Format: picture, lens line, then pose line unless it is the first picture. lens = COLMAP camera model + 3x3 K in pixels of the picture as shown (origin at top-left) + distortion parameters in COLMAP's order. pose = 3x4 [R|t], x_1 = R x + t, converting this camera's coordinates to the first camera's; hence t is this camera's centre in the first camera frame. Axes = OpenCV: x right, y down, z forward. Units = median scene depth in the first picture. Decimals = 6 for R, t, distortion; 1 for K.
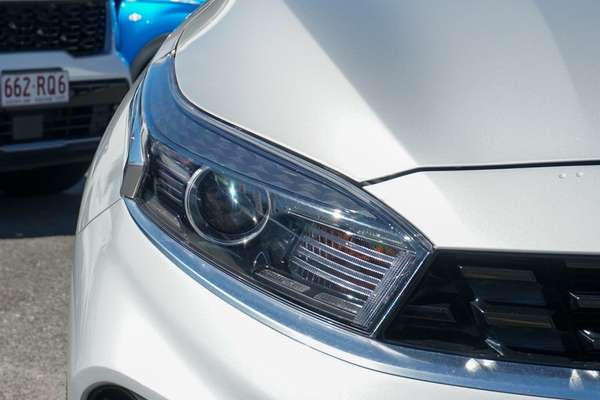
lens RADIAL K [[1115.1, 0, 300.0], [0, 1115.1, 200.0], [0, 0, 1]] dist [0.221938, 0.008601]
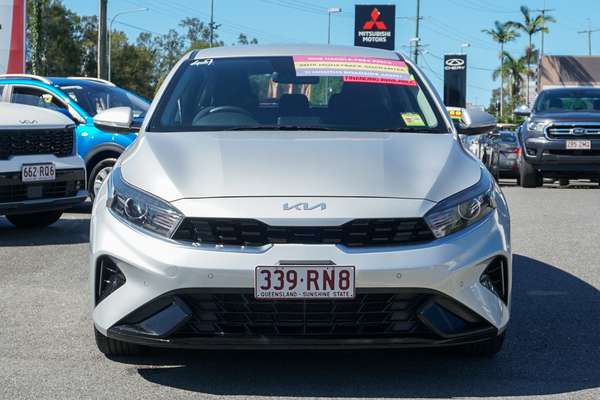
lens RADIAL K [[852.5, 0, 300.0], [0, 852.5, 200.0], [0, 0, 1]] dist [-0.247458, 0.019061]
pose [[0.990836, 0.010981, 0.134623, 0.027703], [-0.002357, 0.997944, -0.064055, 0.043892], [-0.135049, 0.063151, 0.988824, -0.528883]]
